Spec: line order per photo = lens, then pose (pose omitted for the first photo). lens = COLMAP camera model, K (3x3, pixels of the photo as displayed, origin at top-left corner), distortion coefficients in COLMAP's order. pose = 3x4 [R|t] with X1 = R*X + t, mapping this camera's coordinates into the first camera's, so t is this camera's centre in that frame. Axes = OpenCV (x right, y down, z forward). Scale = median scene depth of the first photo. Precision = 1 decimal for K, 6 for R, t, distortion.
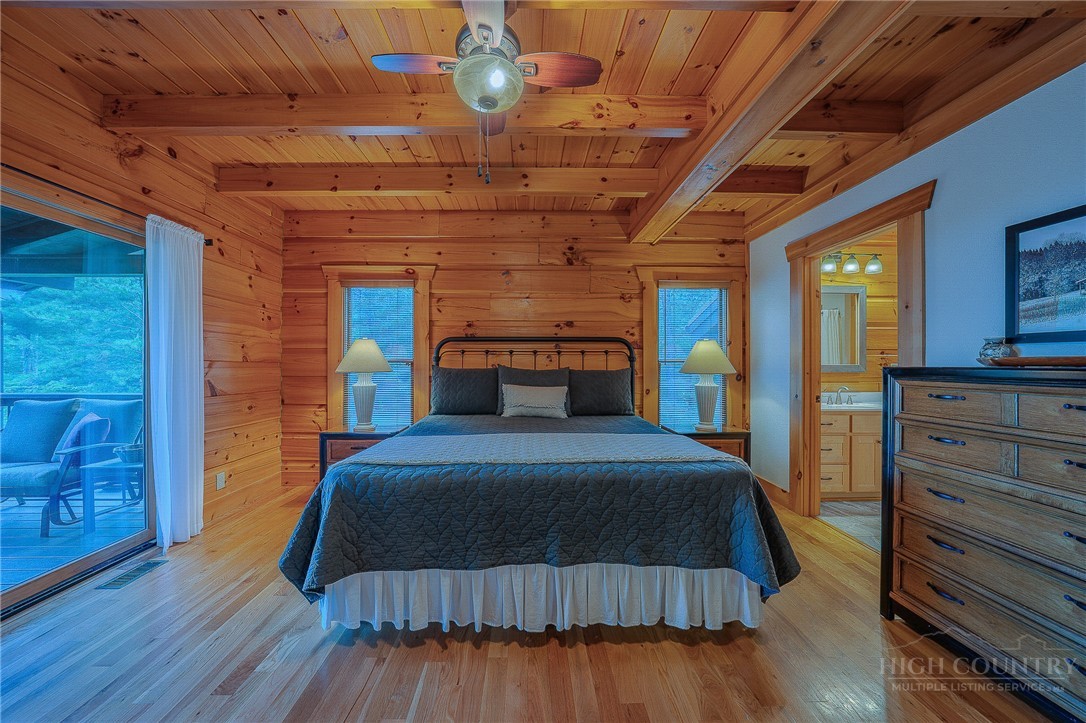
lens RADIAL K [[389.4, 0, 537.6], [0, 389.4, 360.5], [0, 0, 1]] dist [-0.027600, 0.006178]
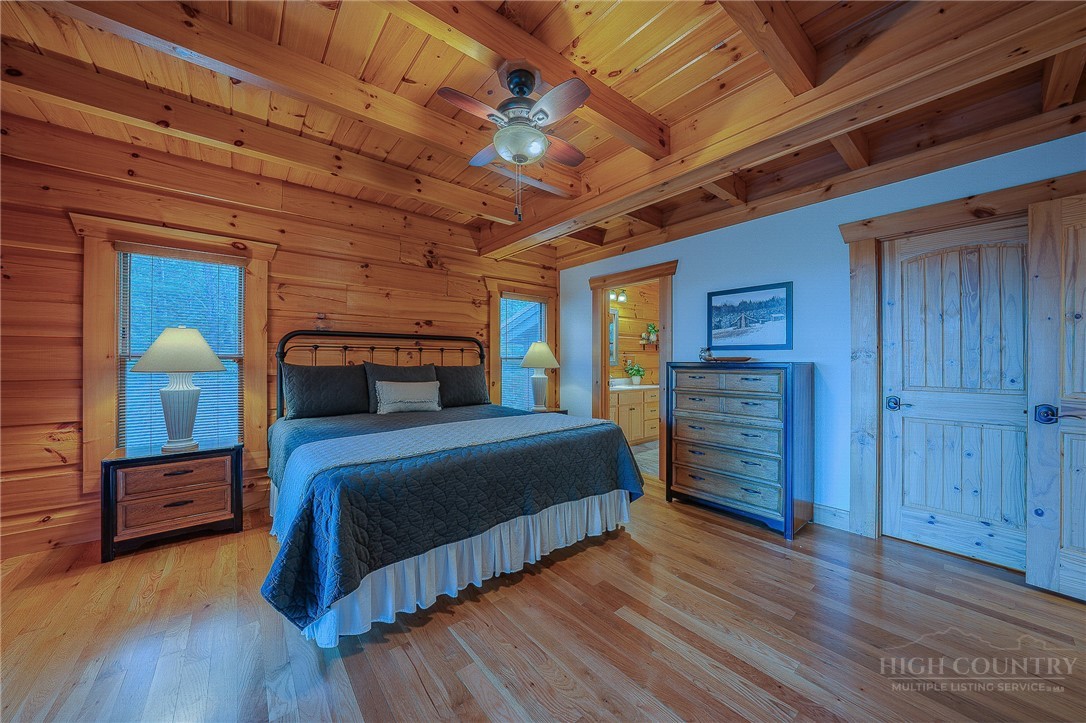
lens RADIAL K [[385.6, 0, 550.0], [0, 385.6, 356.0], [0, 0, 1]] dist [-0.026874, 0.004965]
pose [[0.771296, 0.006403, 0.636444, -0.364754], [-0.004806, 0.999979, -0.004236, -0.001078], [-0.636458, 0.000208, 0.771311, -0.022928]]
